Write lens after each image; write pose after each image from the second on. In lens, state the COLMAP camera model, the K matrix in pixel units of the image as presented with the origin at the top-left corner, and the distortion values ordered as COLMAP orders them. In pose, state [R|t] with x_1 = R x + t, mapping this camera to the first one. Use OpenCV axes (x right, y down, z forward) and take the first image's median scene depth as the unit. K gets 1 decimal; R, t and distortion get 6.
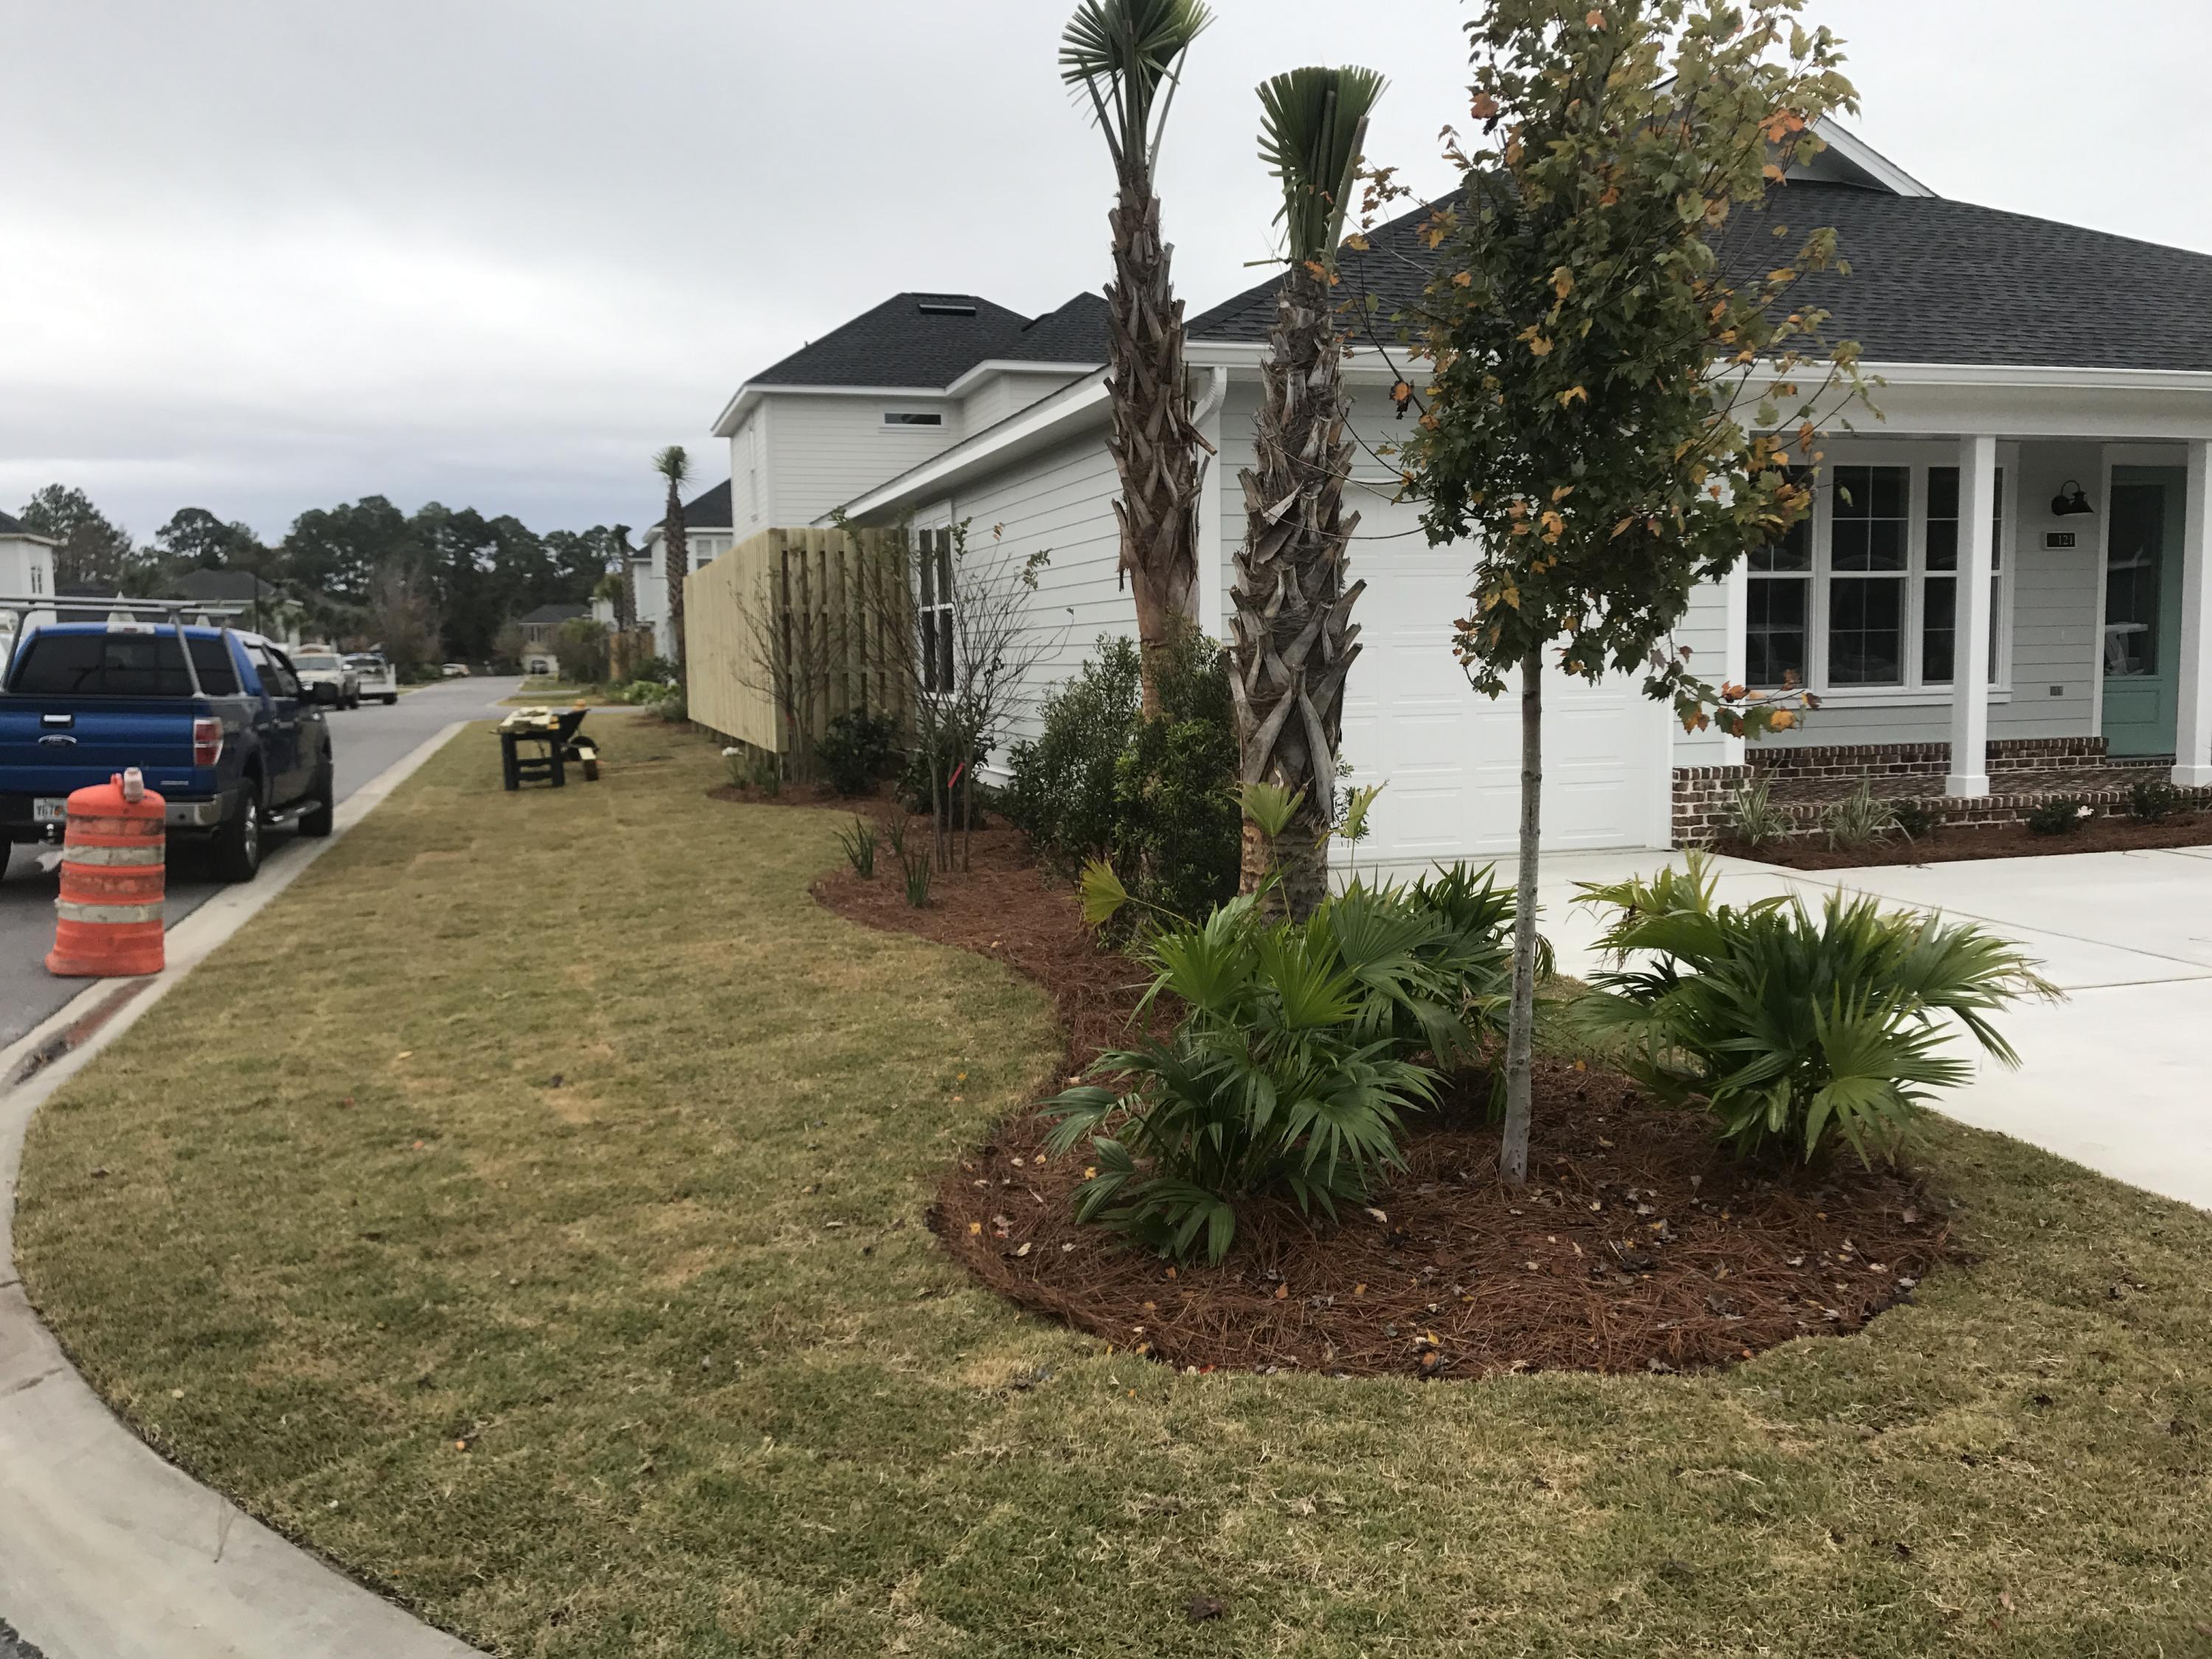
lens RADIAL K [[1805.8, 0, 1108.7], [0, 1805.8, 820.0], [0, 0, 1]] dist [0.043947, -0.072992]
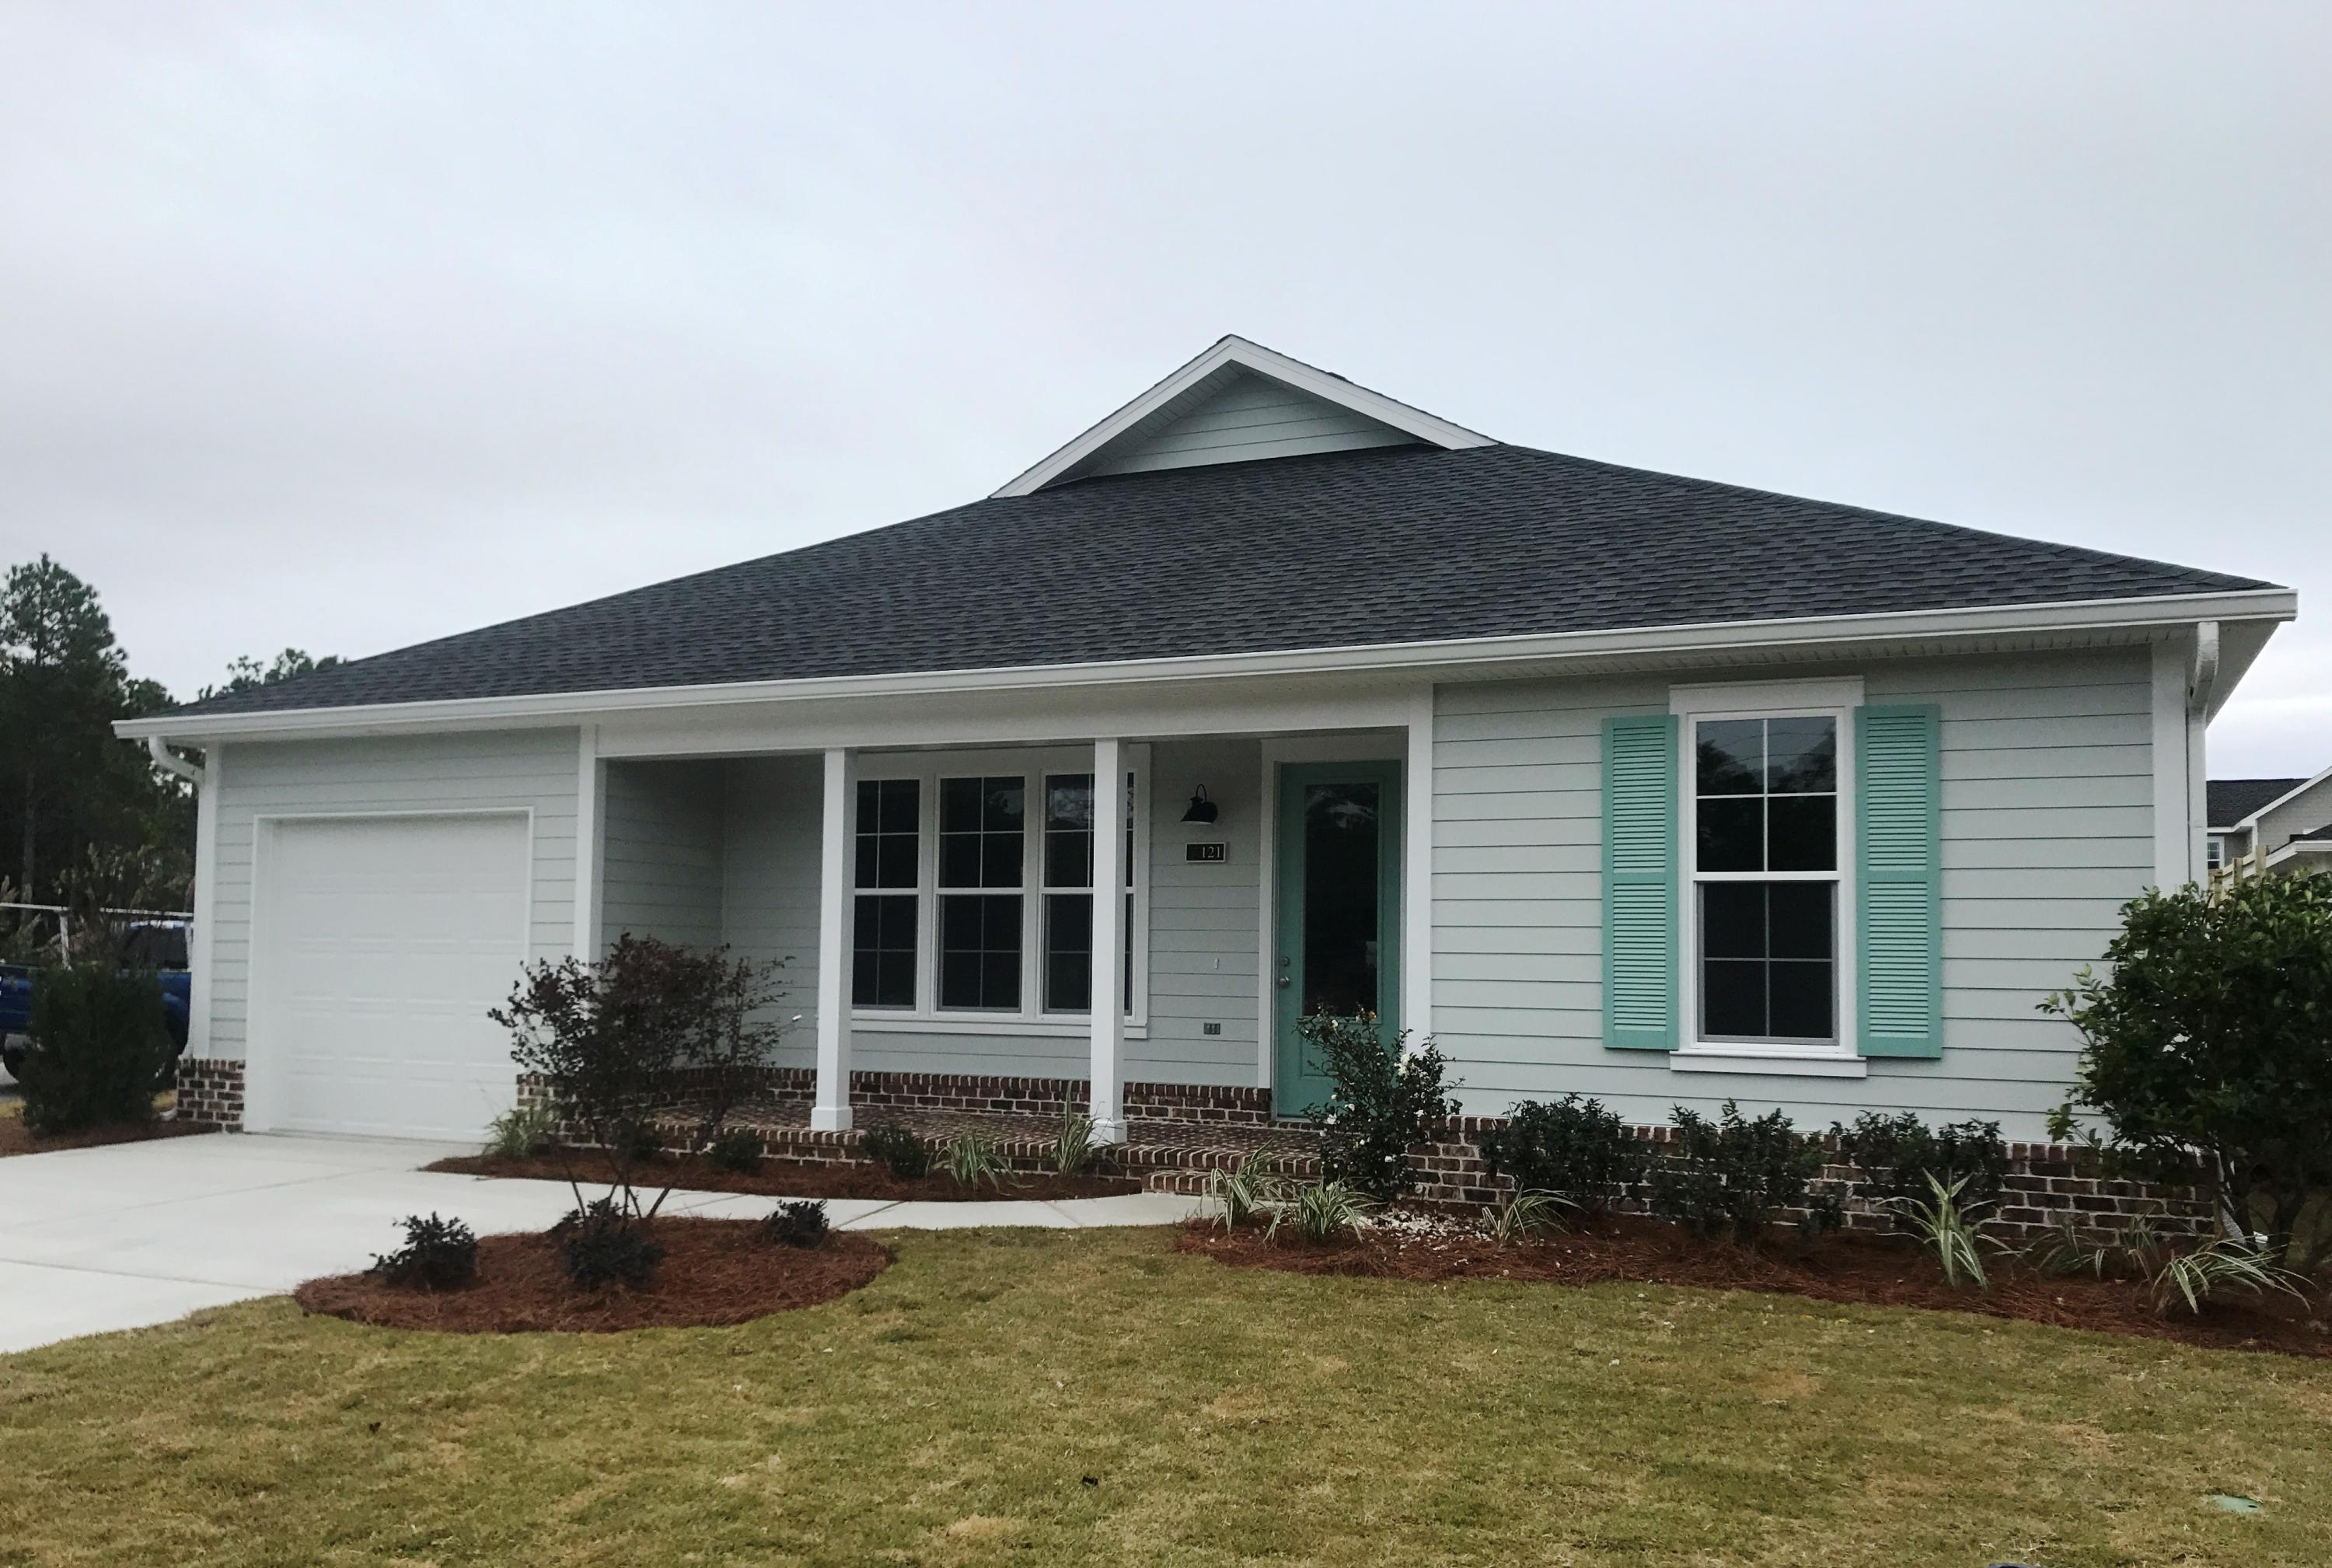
lens RADIAL K [[1903.6, 0, 1167.3], [0, 1903.6, 844.3], [0, 0, 1]] dist [0.131303, -0.335496]
pose [[0.747037, -0.014557, -0.664623, 1.135466], [-0.086919, 0.989039, -0.119360, -0.050274], [0.659075, 0.146934, 0.737584, 0.335687]]
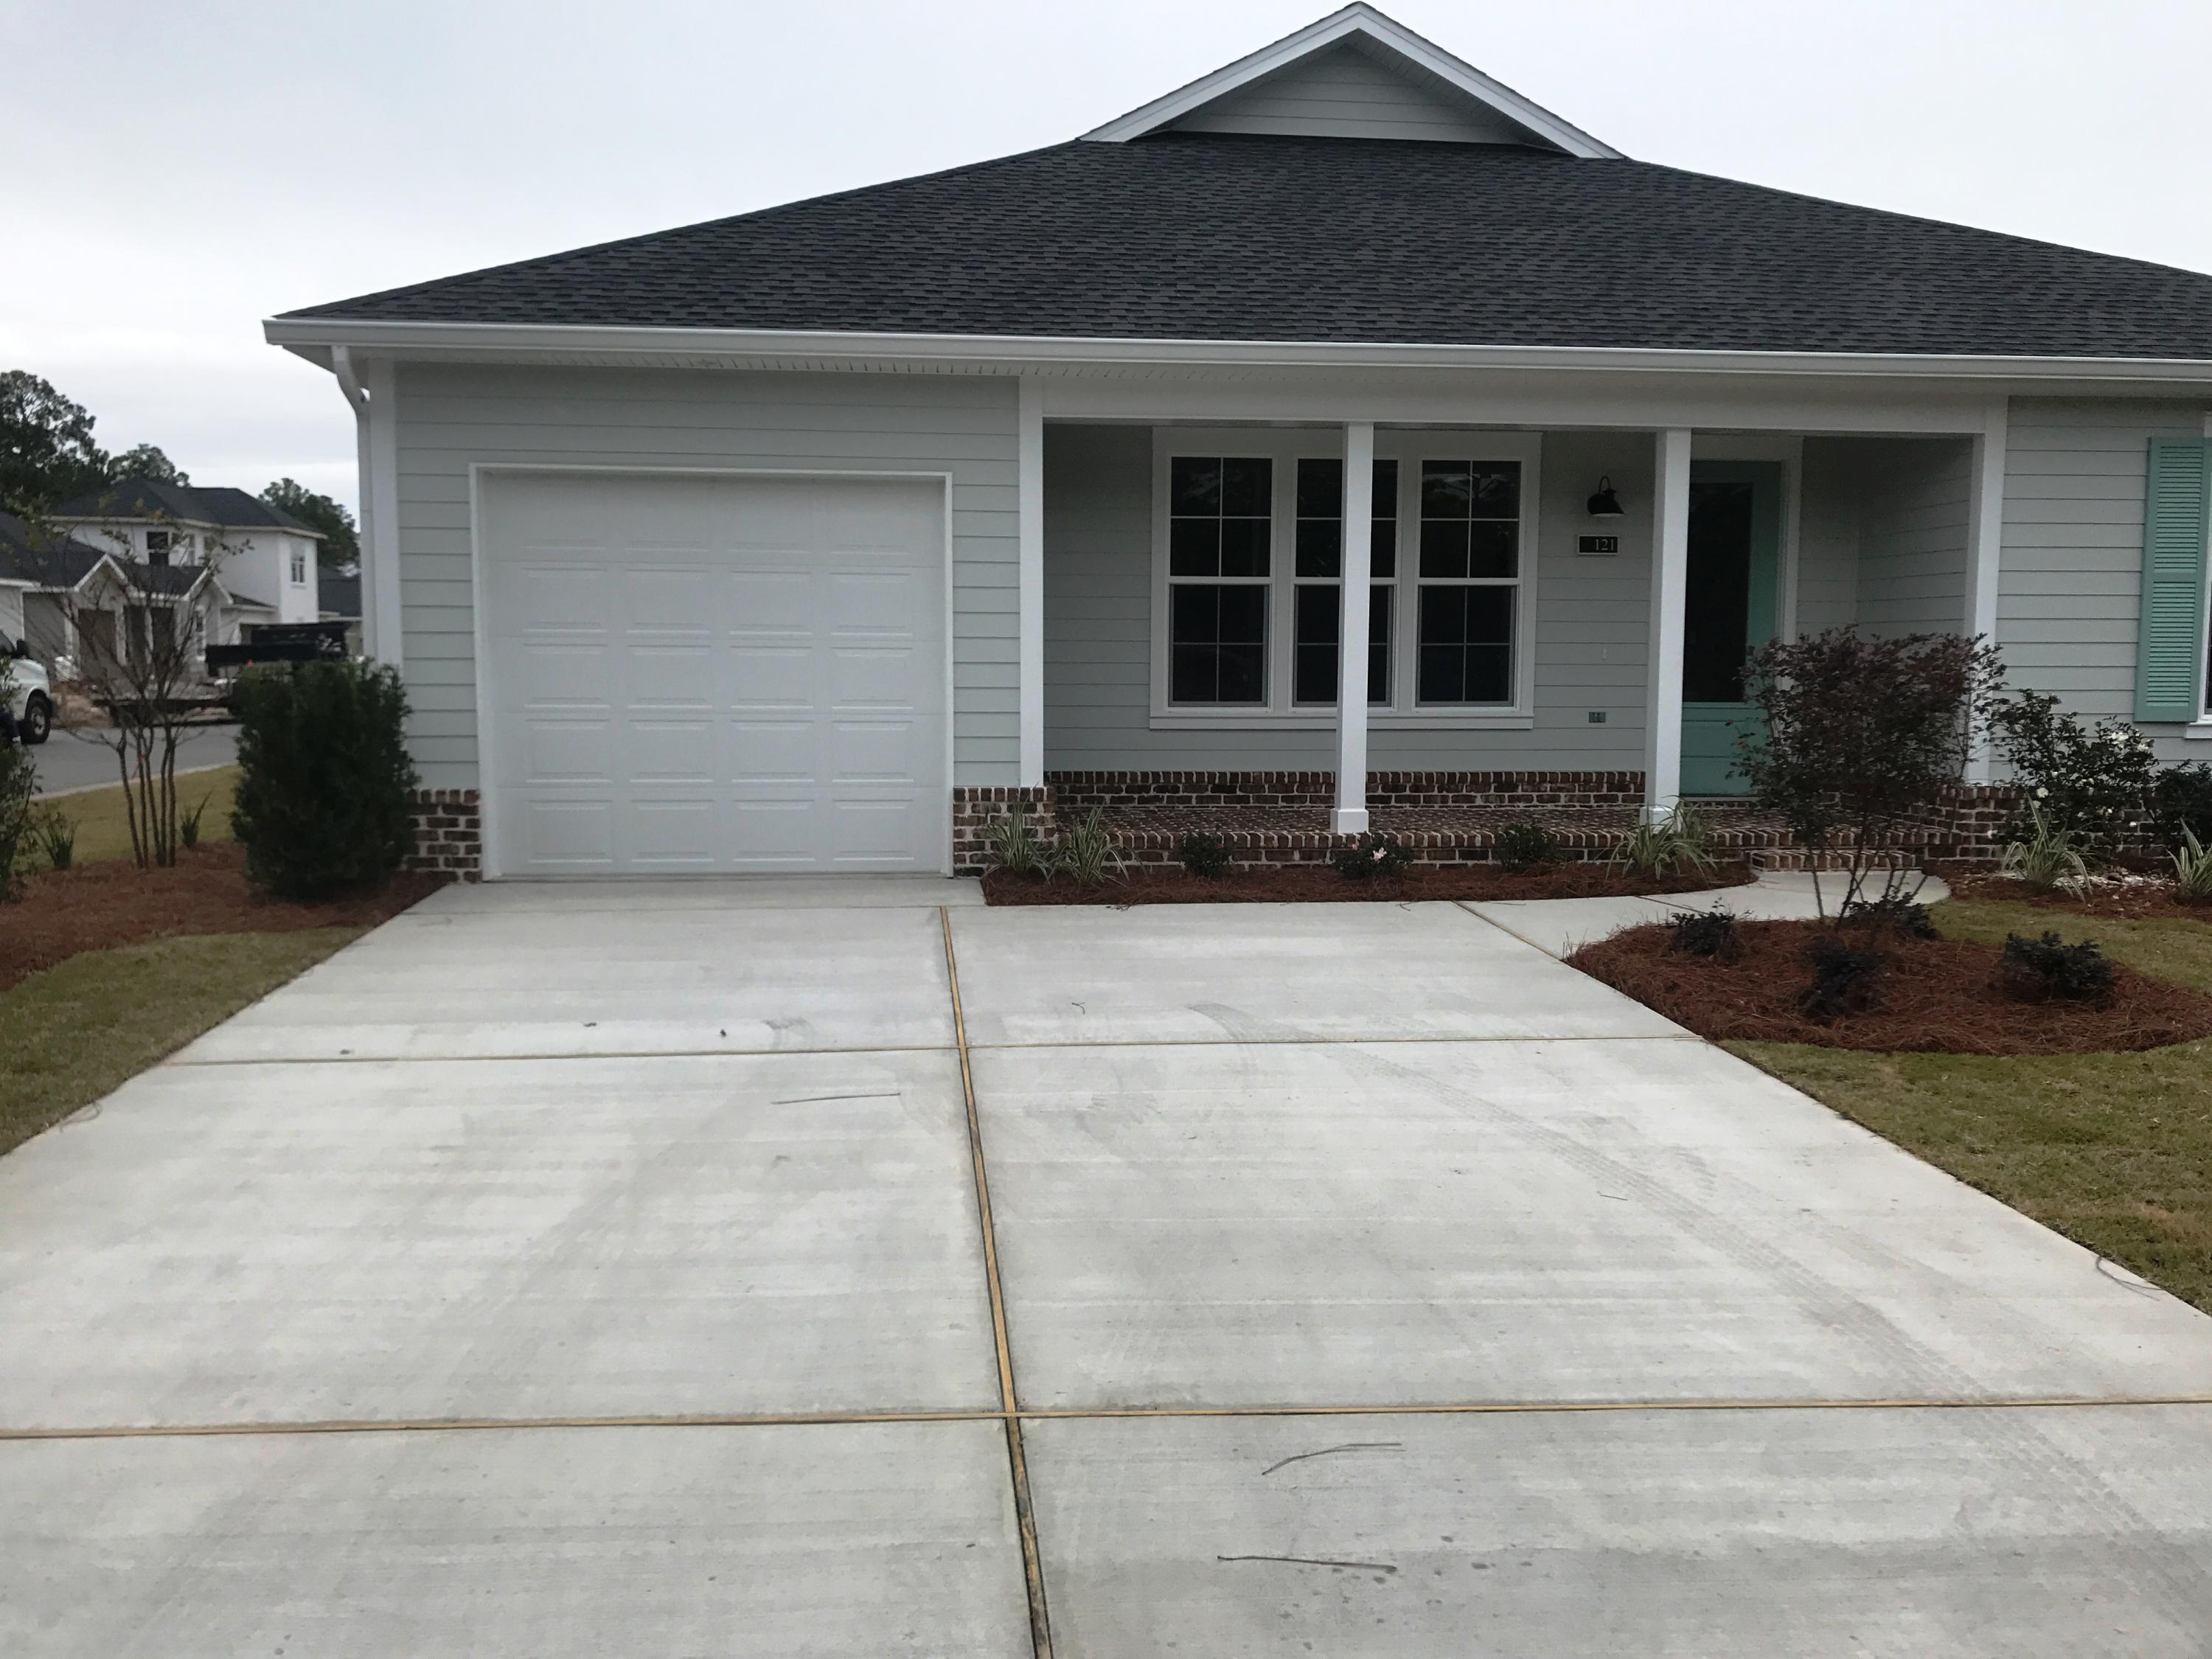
lens RADIAL K [[1805.8, 0, 1108.7], [0, 1805.8, 820.0], [0, 0, 1]] dist [0.043947, -0.072992]
pose [[0.981047, 0.038570, -0.189892, 0.475751], [-0.038990, 0.999238, 0.001526, -0.014392], [0.189806, 0.005907, 0.981804, 0.103776]]
